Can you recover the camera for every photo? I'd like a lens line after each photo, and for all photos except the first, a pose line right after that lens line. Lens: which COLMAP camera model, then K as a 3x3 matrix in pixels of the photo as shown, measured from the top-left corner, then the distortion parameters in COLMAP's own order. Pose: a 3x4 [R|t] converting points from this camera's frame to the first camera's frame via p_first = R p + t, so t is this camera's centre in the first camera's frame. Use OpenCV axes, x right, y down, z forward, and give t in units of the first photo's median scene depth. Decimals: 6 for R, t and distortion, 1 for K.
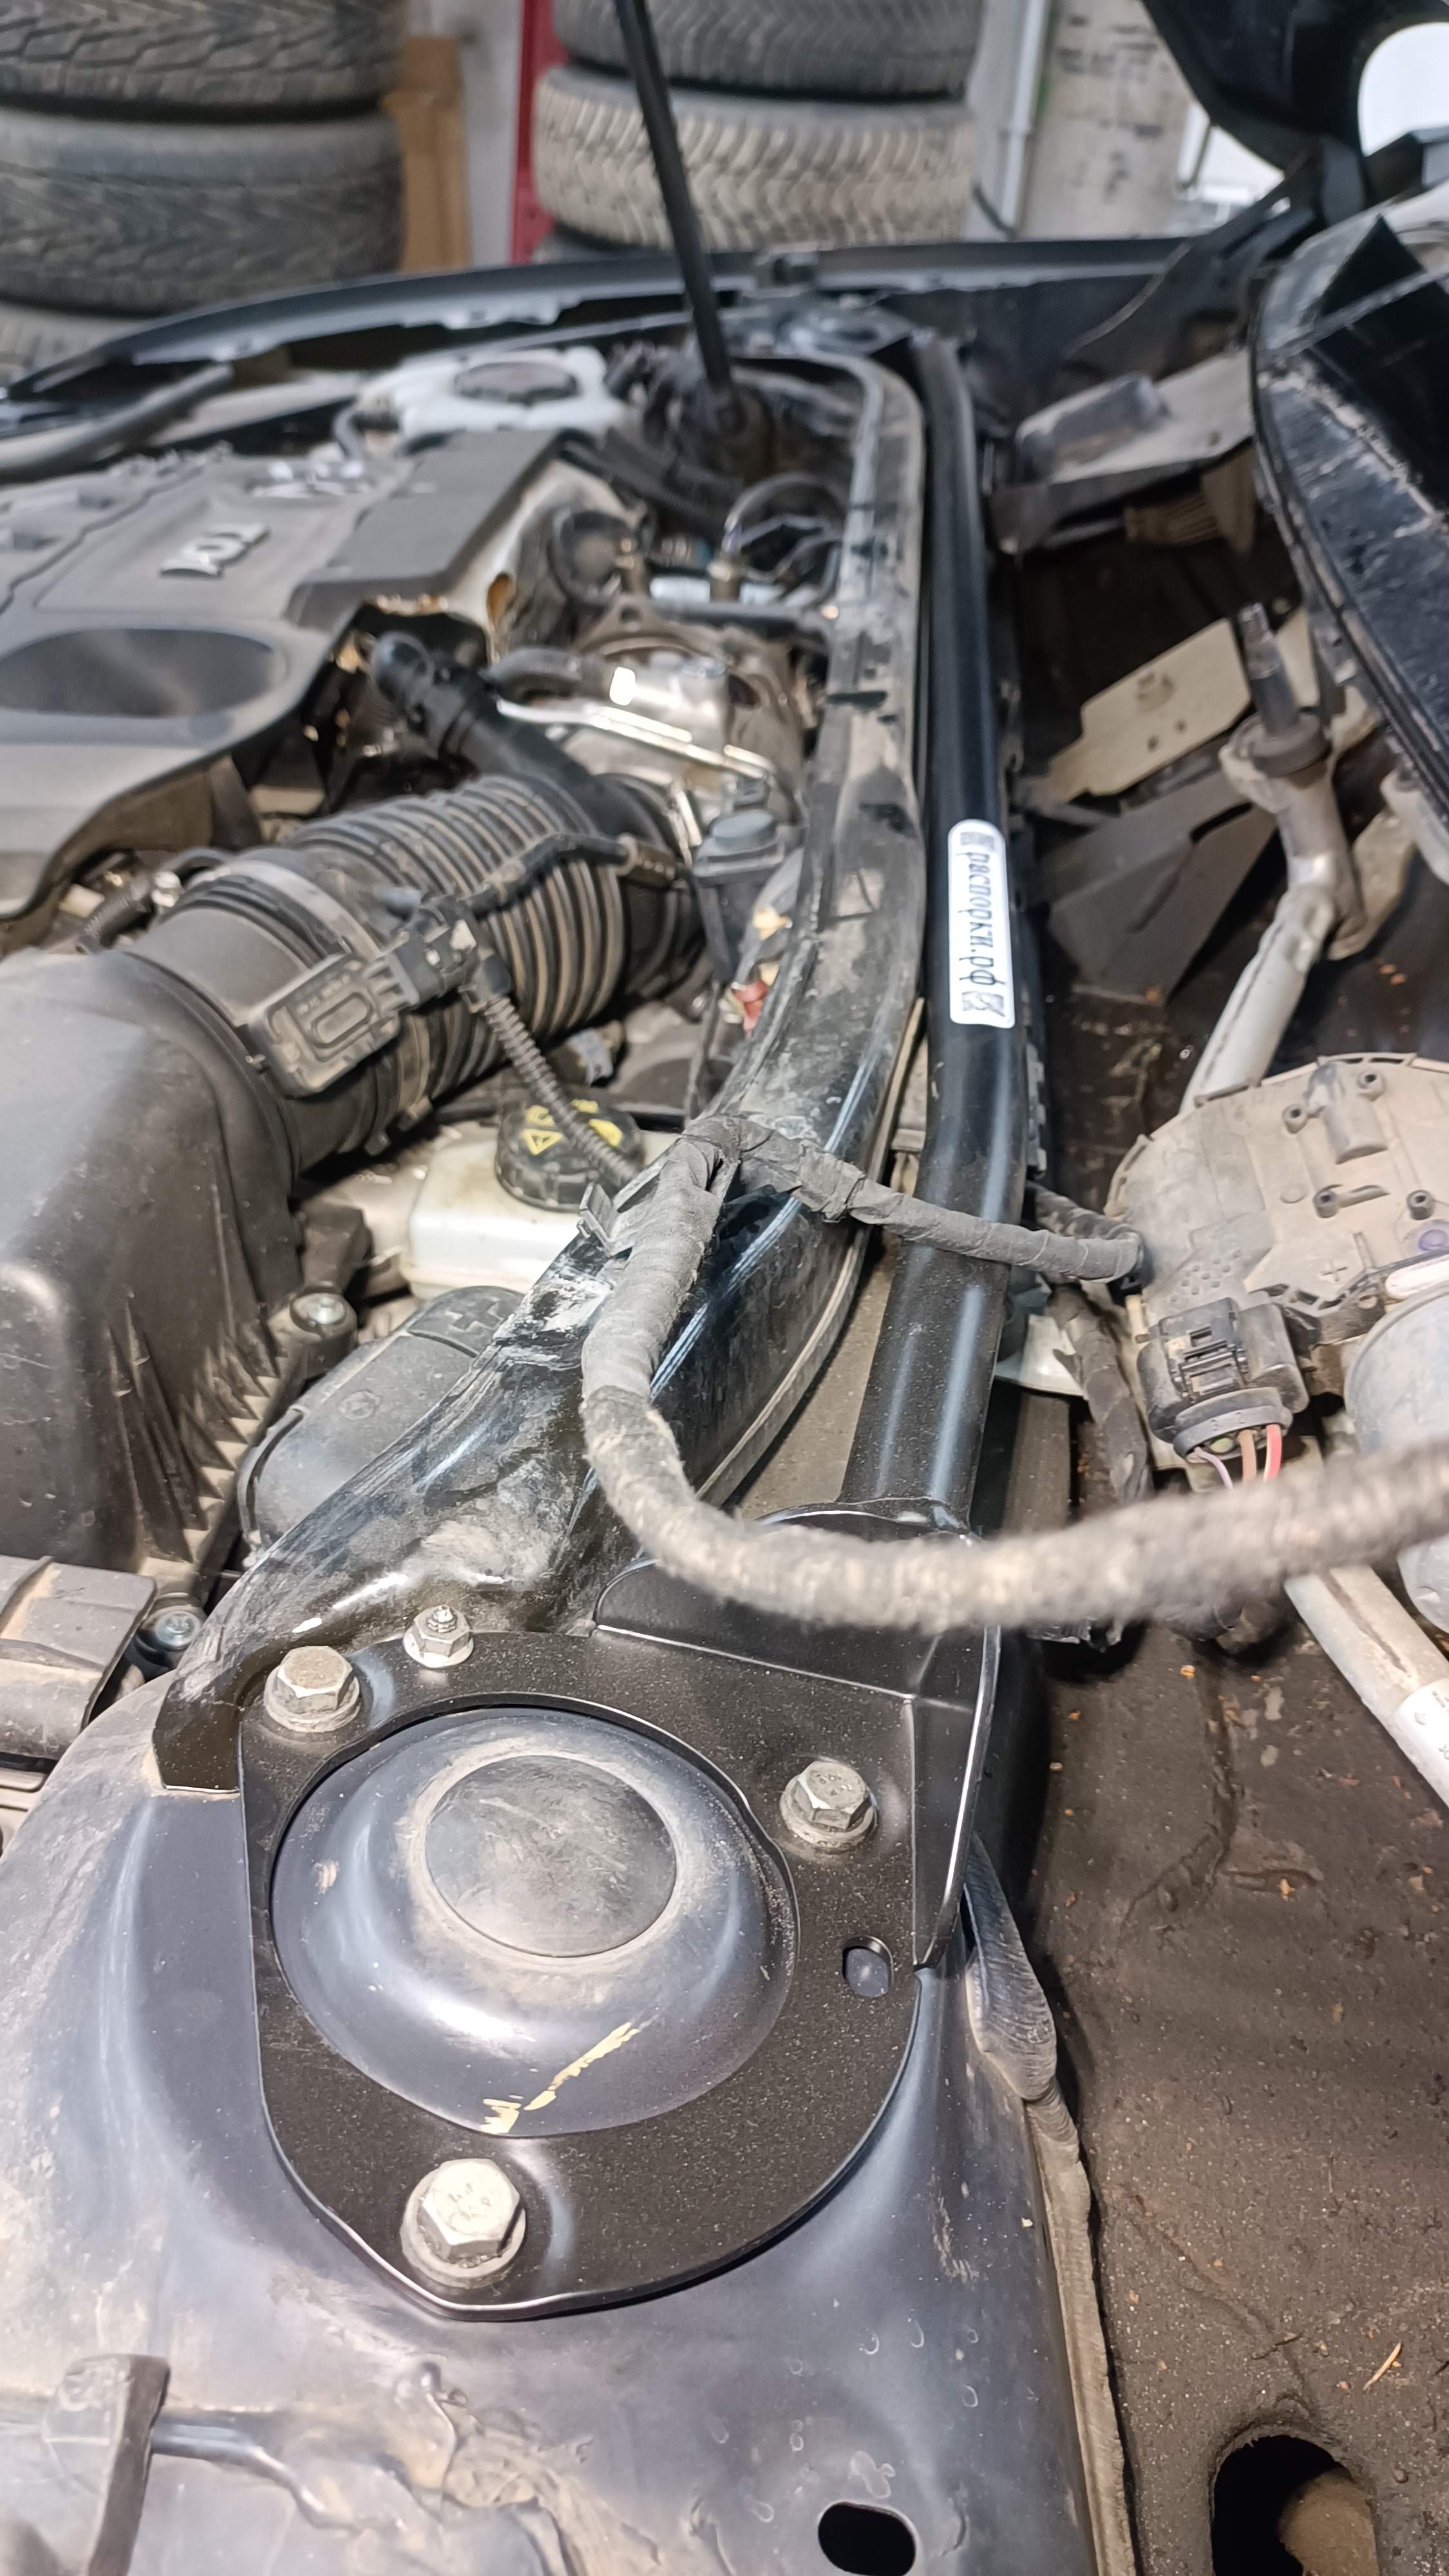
lens RADIAL K [[1923.2, 0, 724.5], [0, 1923.2, 1288.0], [0, 0, 1]] dist [-0.003590, -0.000225]
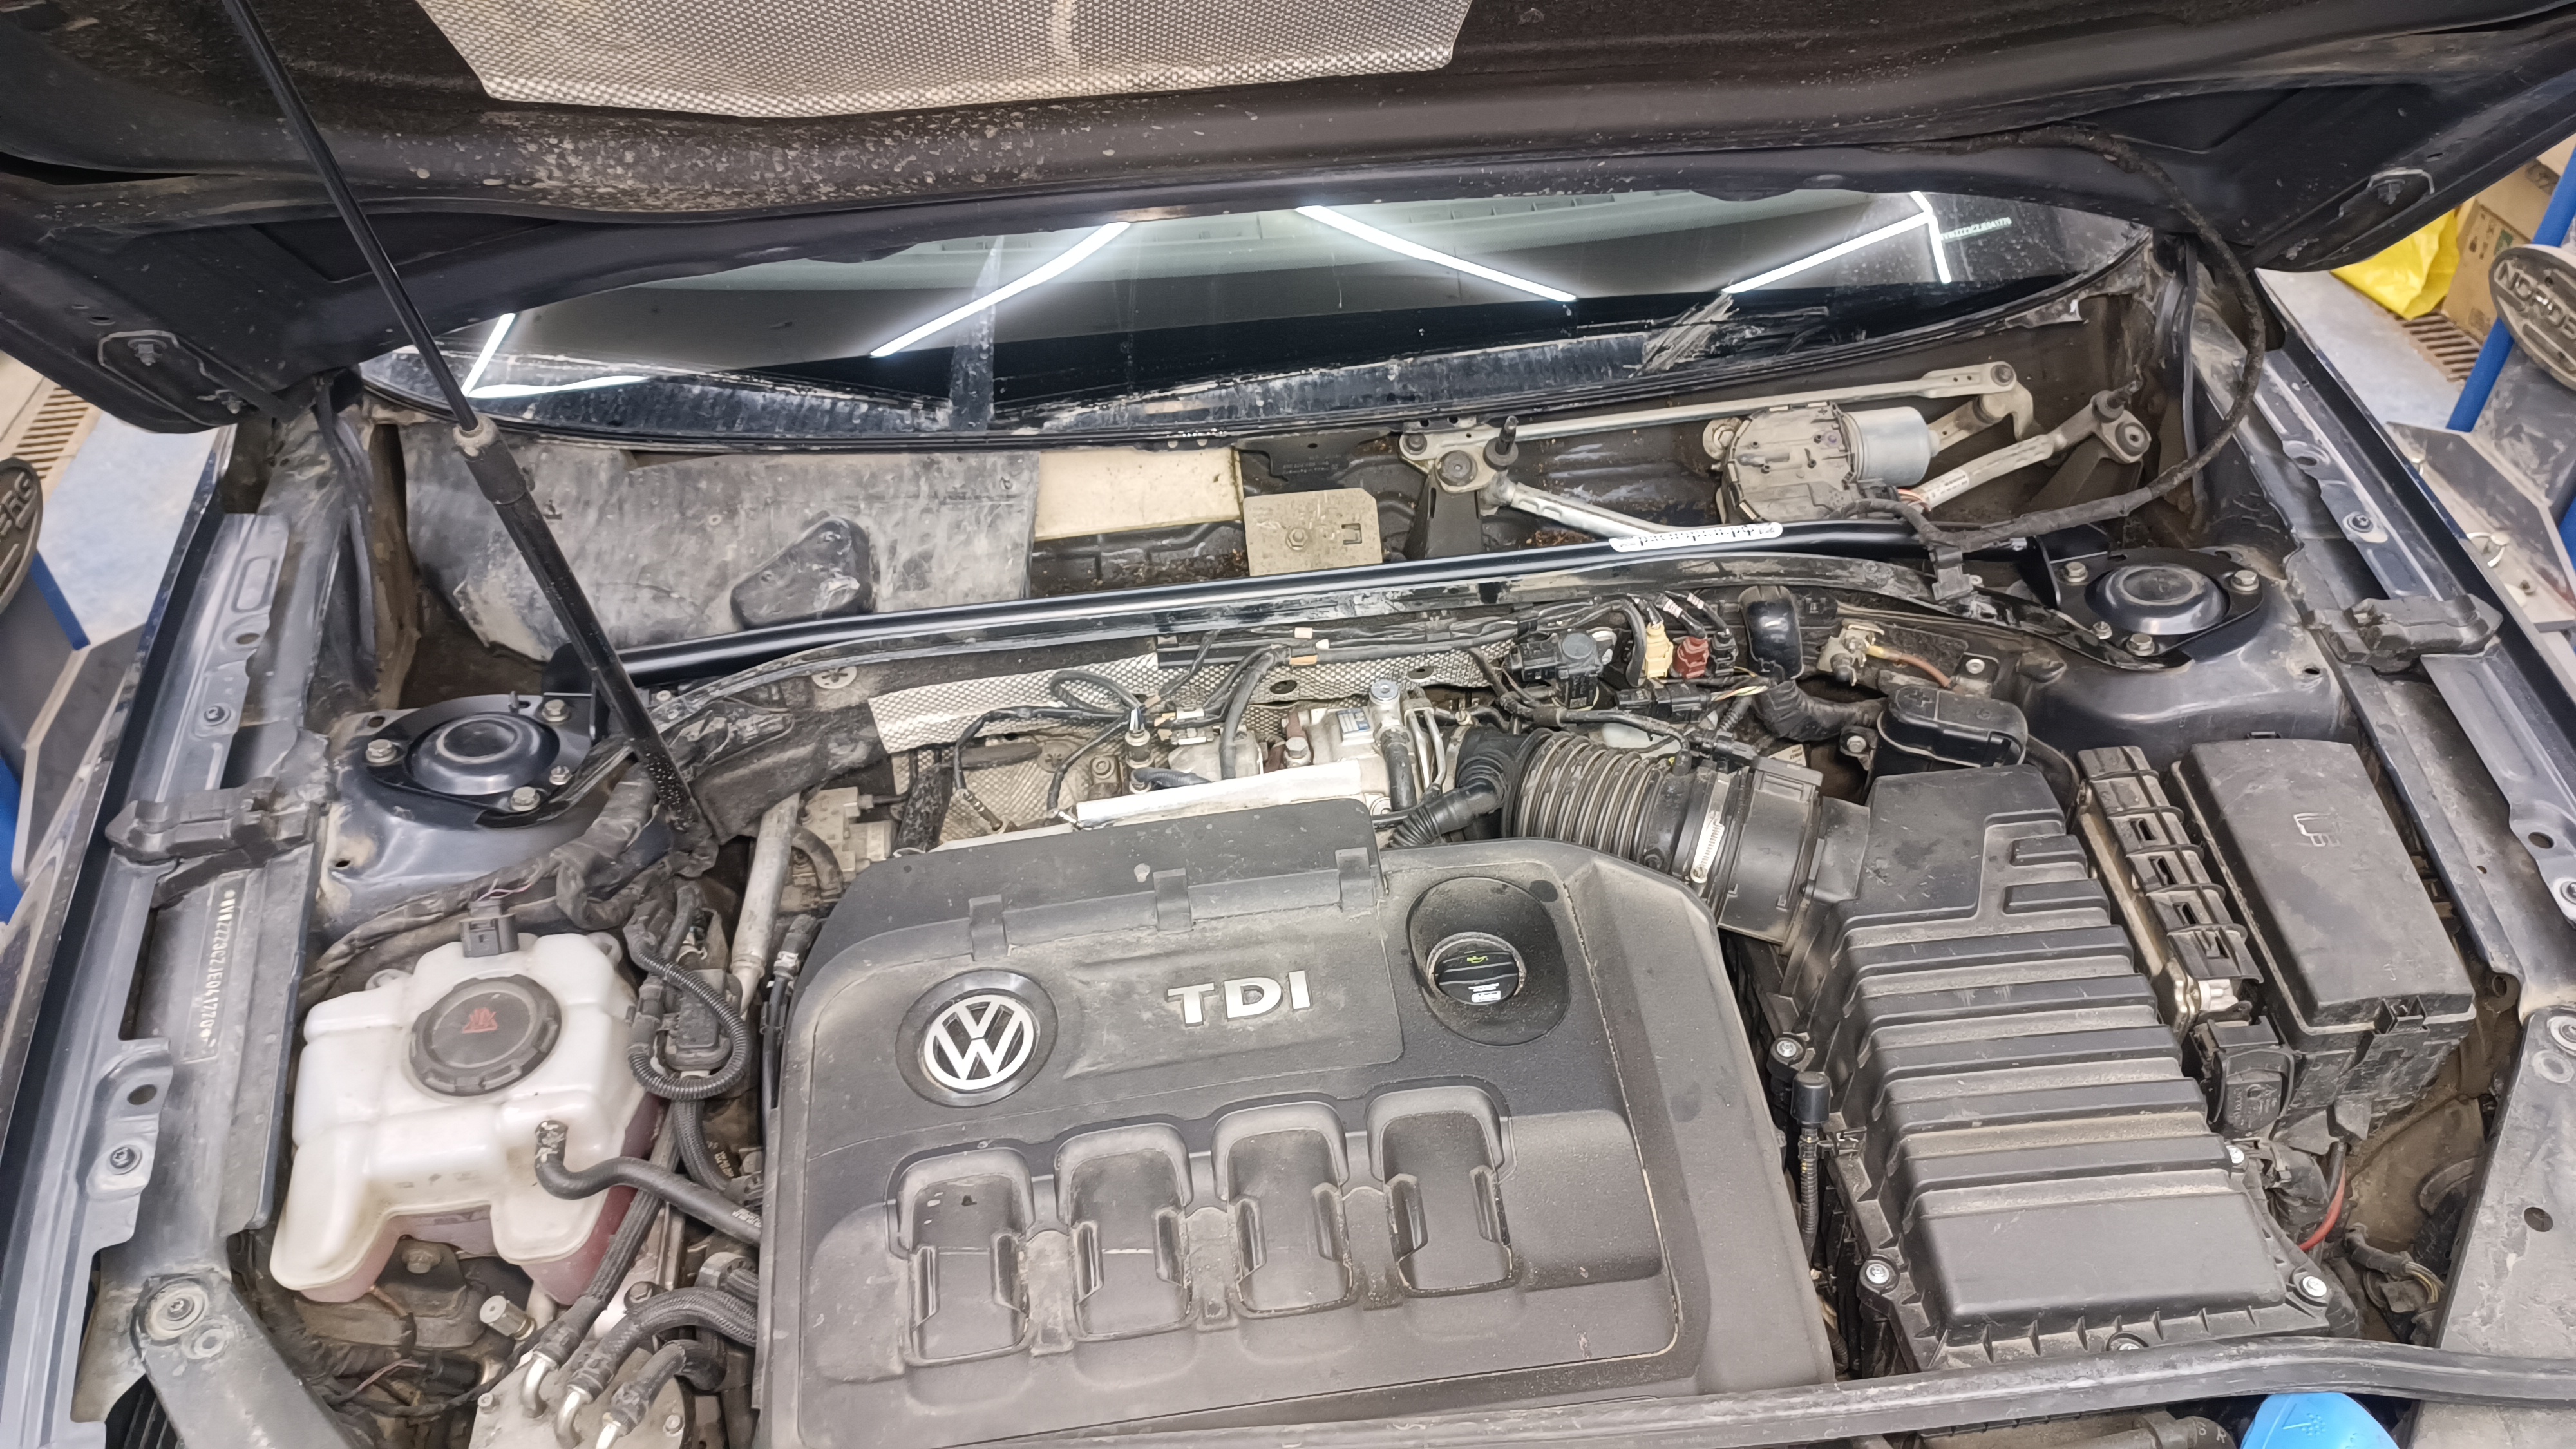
lens RADIAL K [[1871.2, 0, 1288.0], [0, 1871.2, 724.5], [0, 0, 1]] dist [0.017806, -0.000928]
pose [[-0.218760, -0.699450, 0.680378, -1.479784], [0.610914, 0.445526, 0.654440, -1.881736], [-0.760874, 0.558817, 0.329840, 0.714137]]
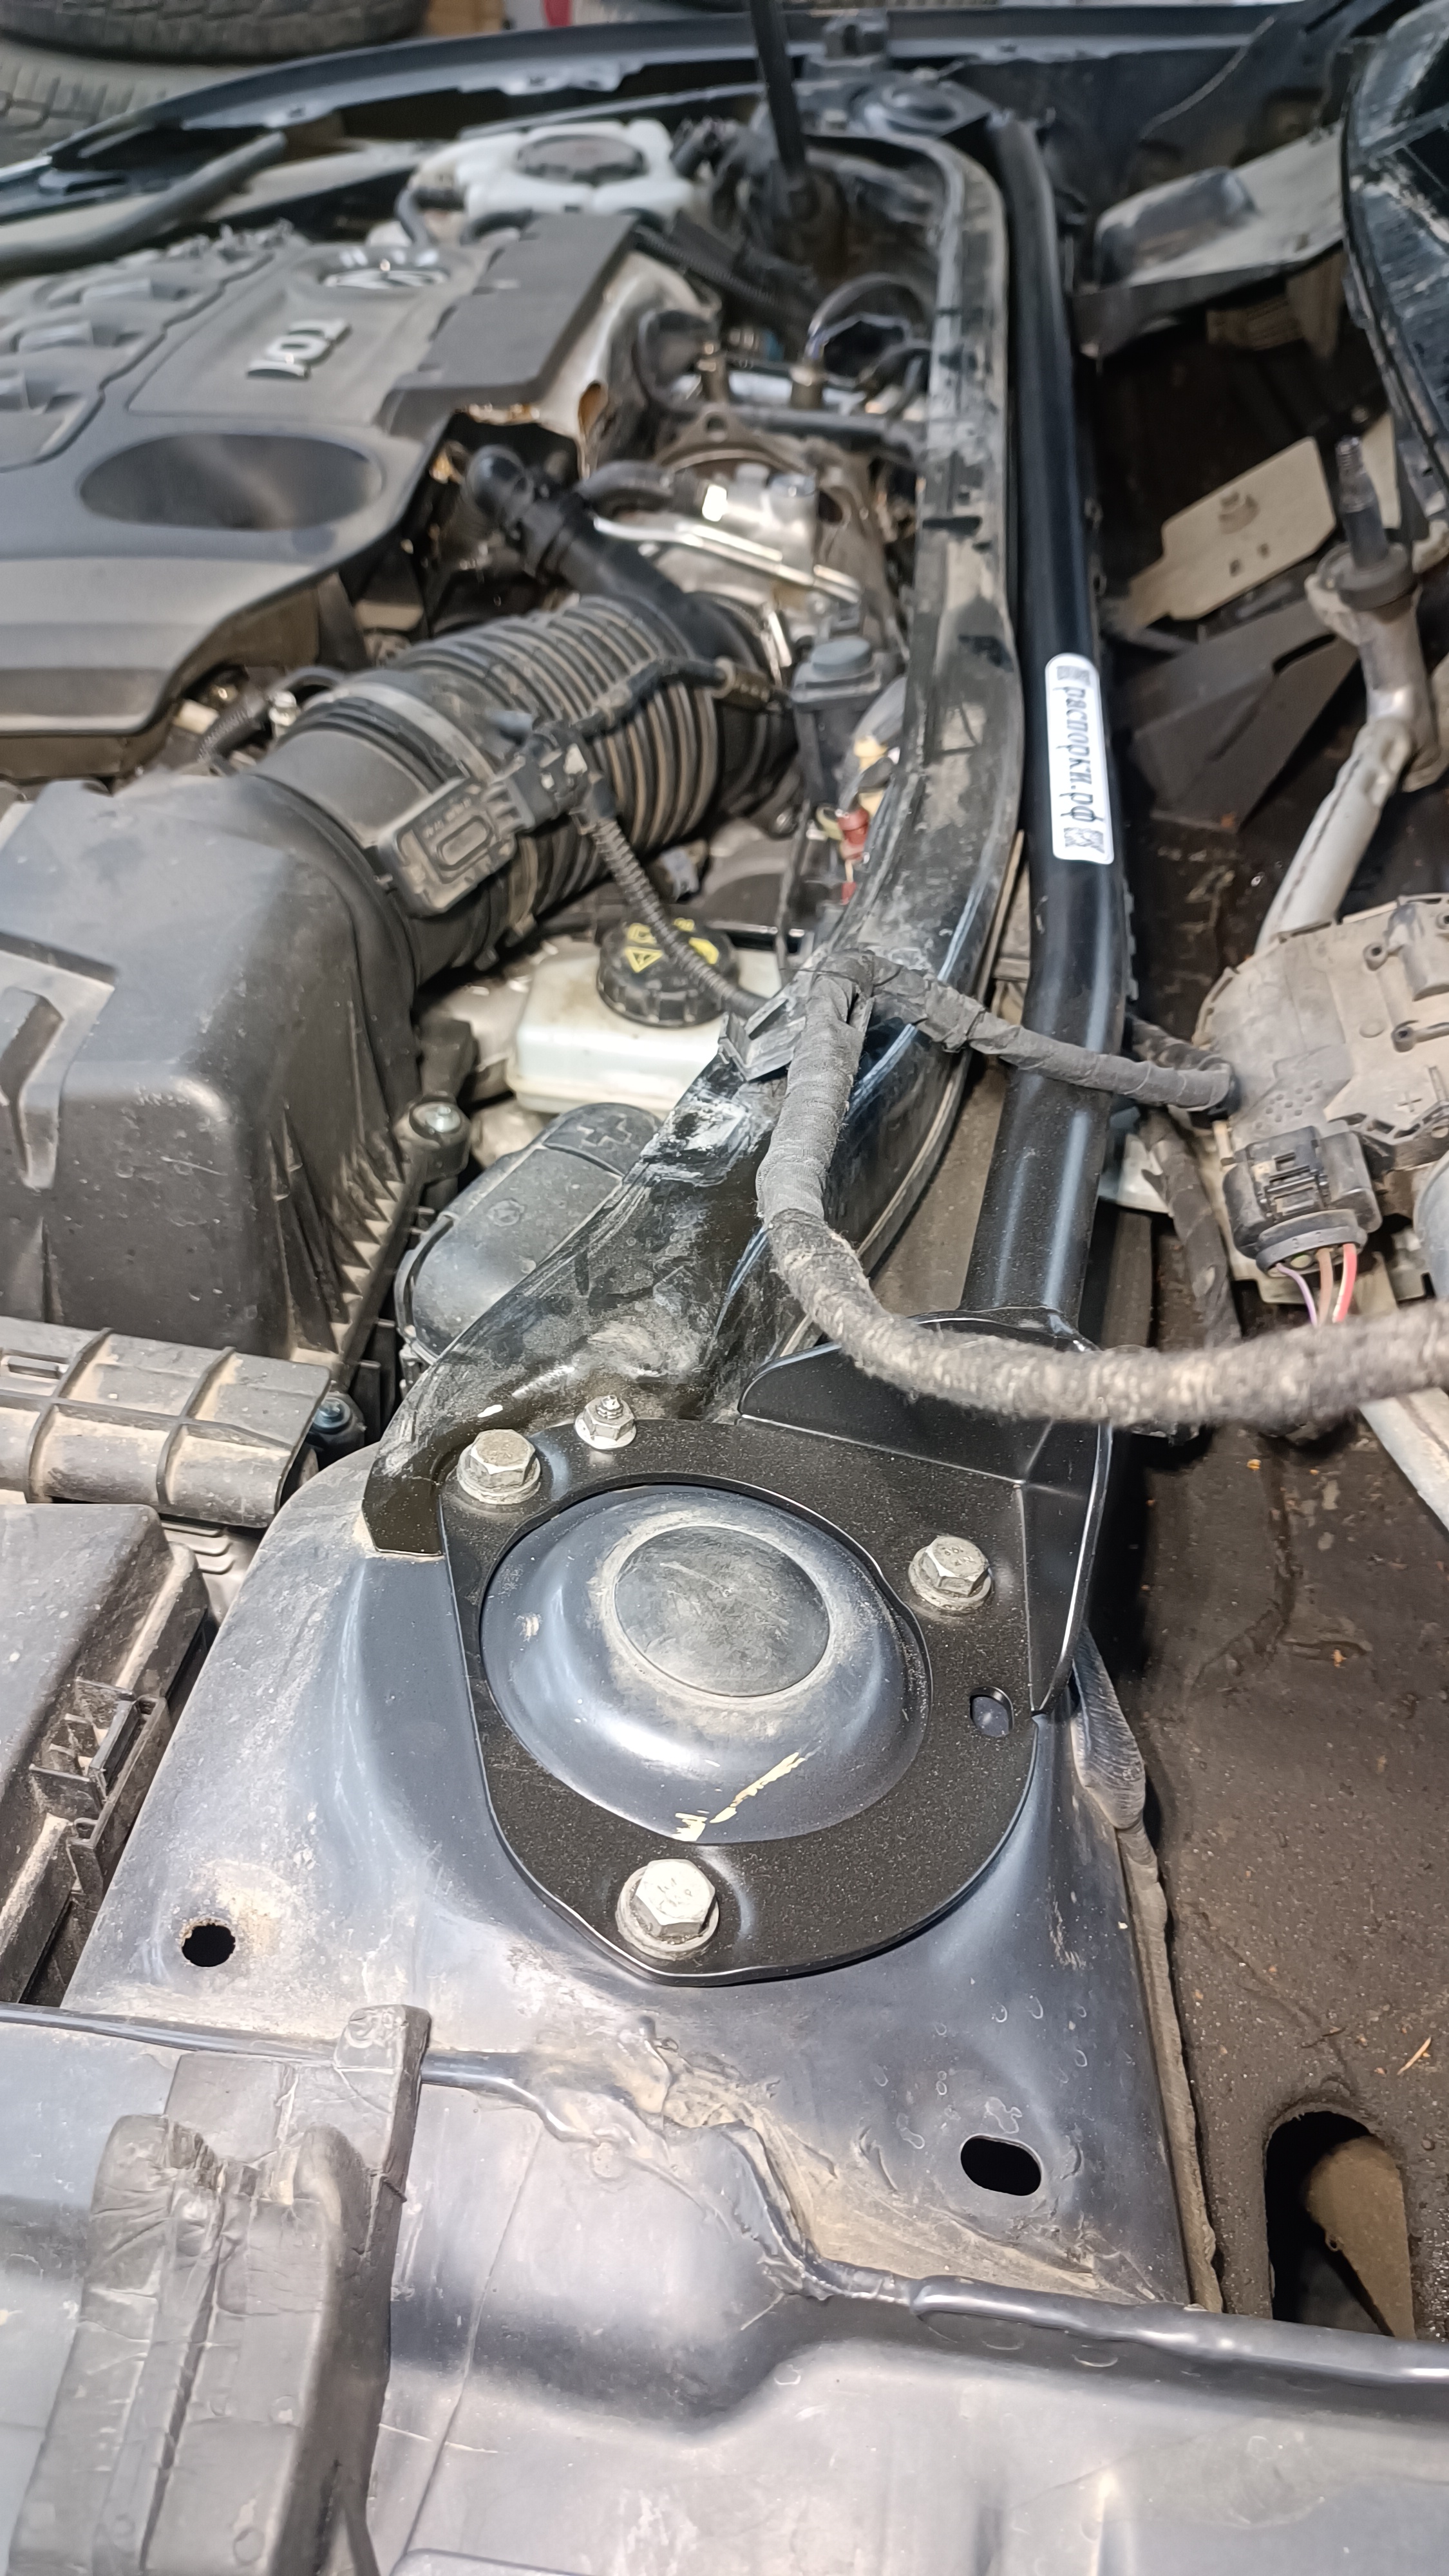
lens RADIAL K [[1919.4, 0, 724.5], [0, 1919.4, 1288.0], [0, 0, 1]] dist [-0.001075, 0.004144]
pose [[0.999880, 0.014567, -0.005205, -0.047975], [-0.013931, 0.994231, 0.106355, -0.011192], [0.006724, -0.106270, 0.994315, -0.068293]]
